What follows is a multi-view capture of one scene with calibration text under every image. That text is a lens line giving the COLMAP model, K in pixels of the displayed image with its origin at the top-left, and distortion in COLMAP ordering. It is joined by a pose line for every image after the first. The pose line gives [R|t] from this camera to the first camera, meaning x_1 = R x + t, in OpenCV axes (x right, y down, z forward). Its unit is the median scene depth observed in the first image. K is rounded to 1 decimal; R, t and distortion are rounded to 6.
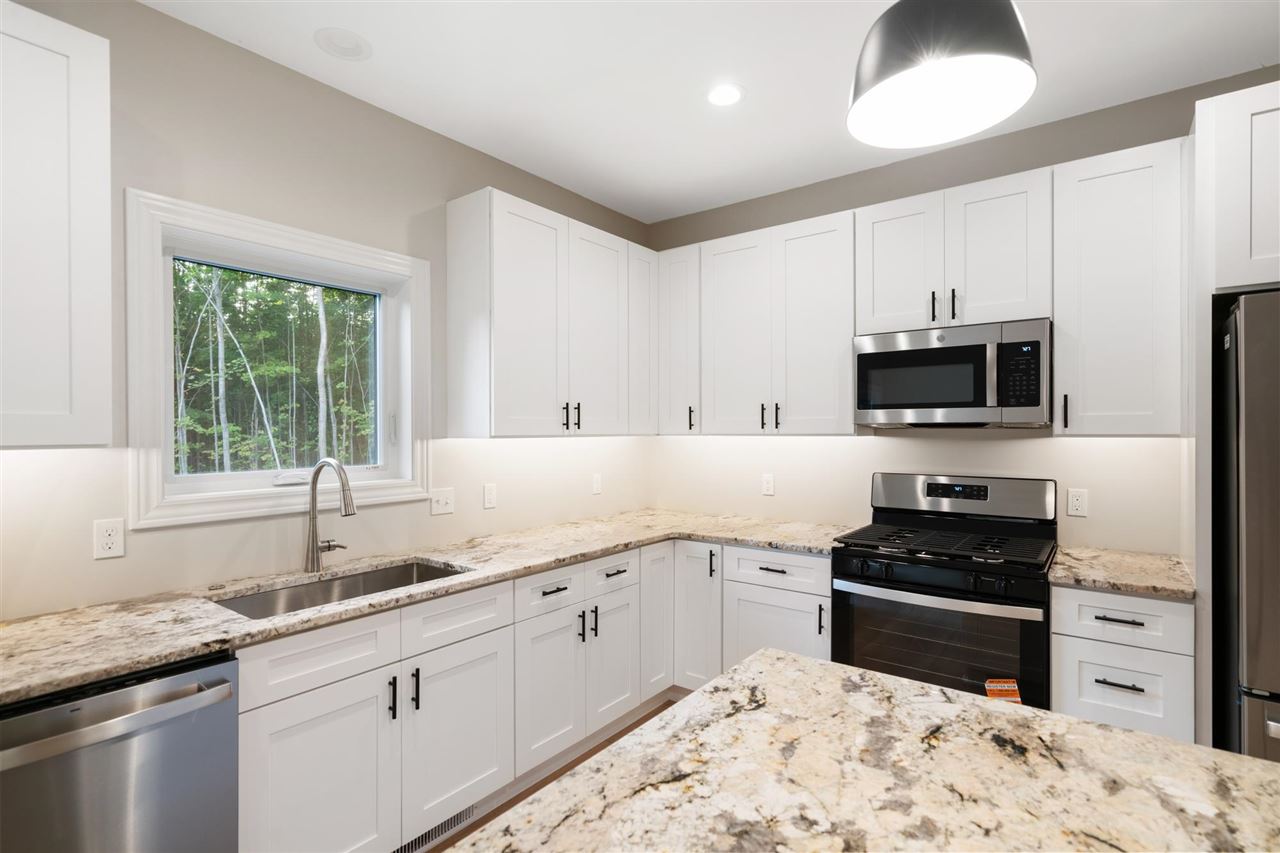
lens RADIAL K [[613.2, 0, 641.4], [0, 613.2, 431.1], [0, 0, 1]] dist [0.001869, 0.001463]
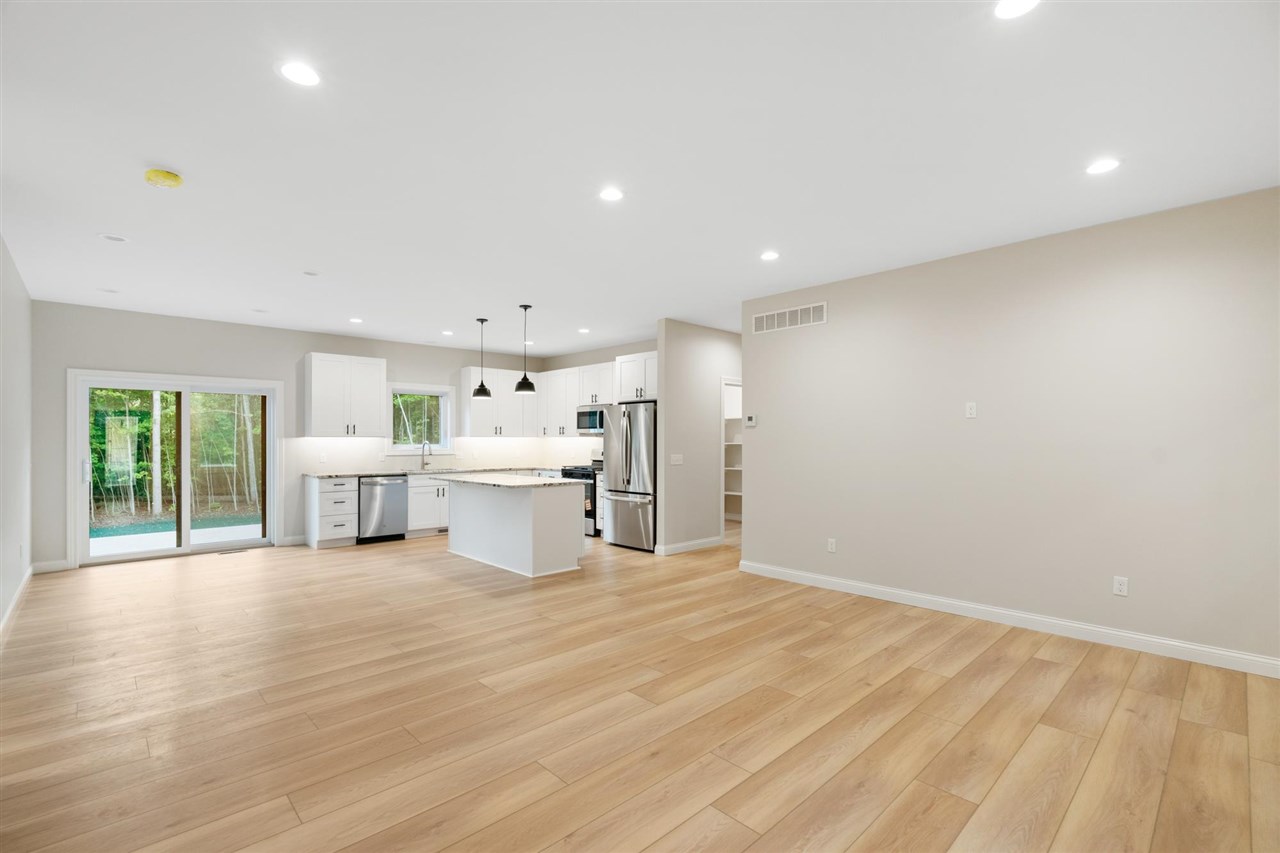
lens RADIAL K [[578.7, 0, 638.5], [0, 578.7, 438.3], [0, 0, 1]] dist [-0.005987, 0.002087]
pose [[0.986024, 0.004009, -0.166554, 1.473580], [-0.004581, 0.999985, -0.003051, 0.029580], [0.166539, 0.003771, 0.986028, -2.478204]]
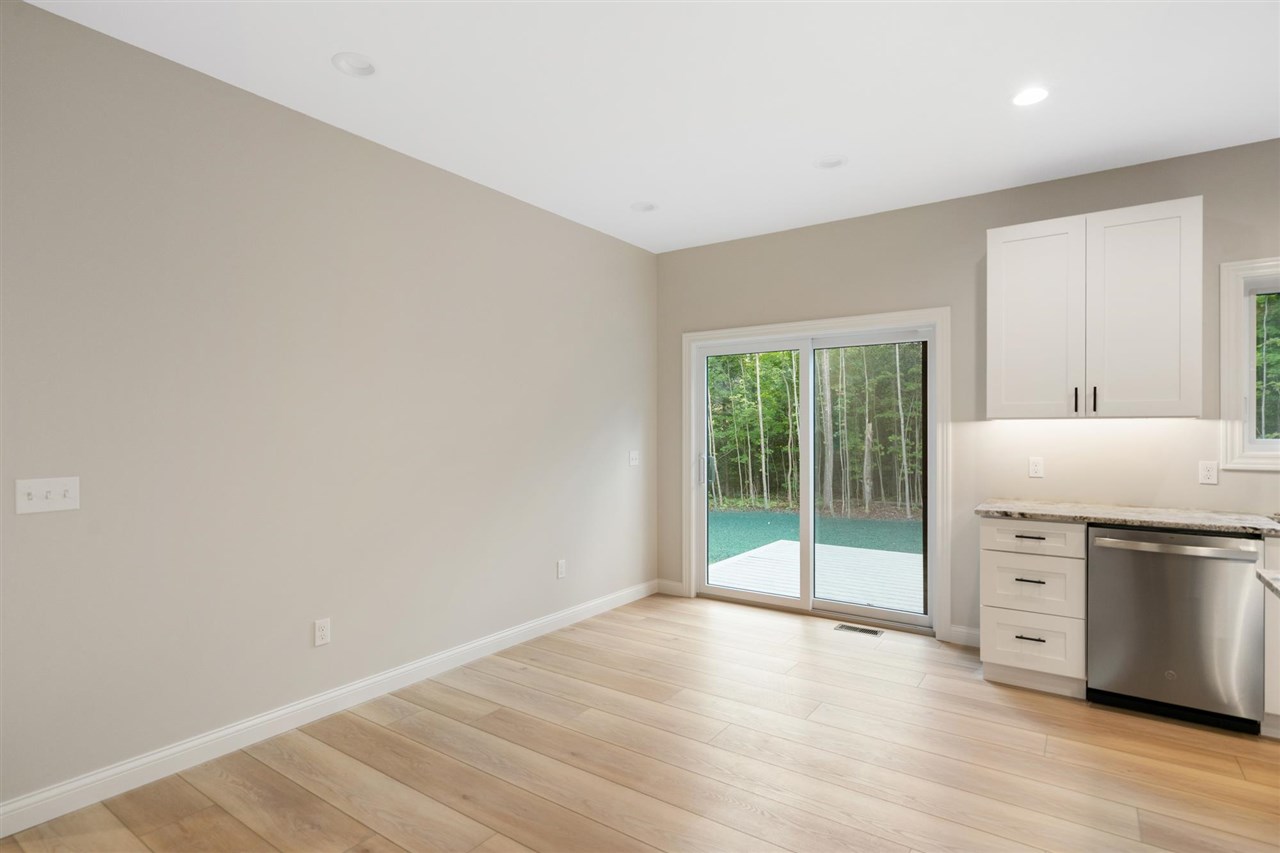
lens RADIAL K [[647.0, 0, 643.3], [0, 647.0, 428.7], [0, 0, 1]] dist [0.004911, 0.000531]
pose [[0.042232, 0.004977, -0.999095, 0.715054], [-0.001646, 0.999987, 0.004912, 0.037624], [0.999106, 0.001437, 0.042240, -0.530418]]
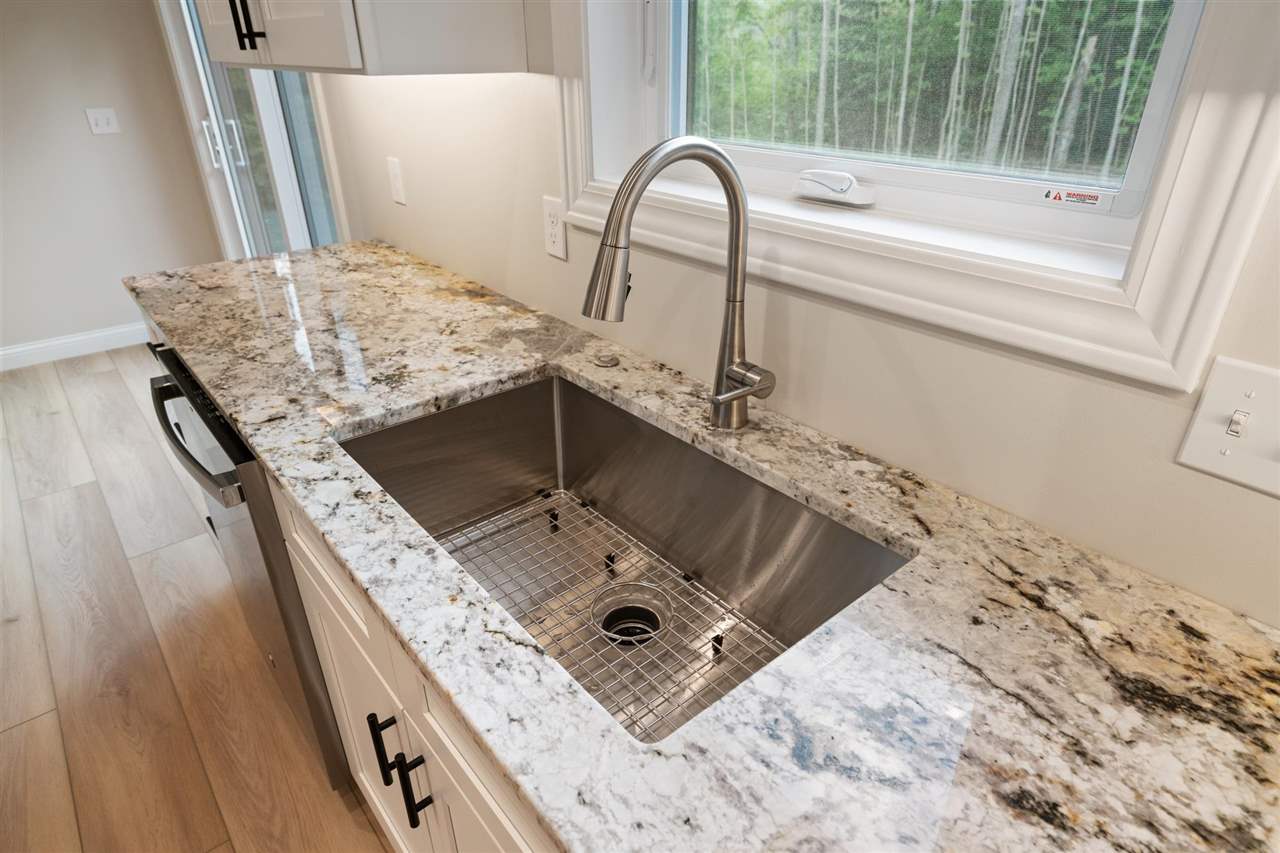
lens RADIAL K [[725.8, 0, 638.6], [0, 725.8, 434.9], [0, 0, 1]] dist [0.011612, -0.001505]
pose [[-0.211802, 0.464853, -0.859681, -0.085701], [0.003215, 0.879964, 0.475029, -0.001352], [0.977307, 0.097848, -0.187873, 1.030513]]
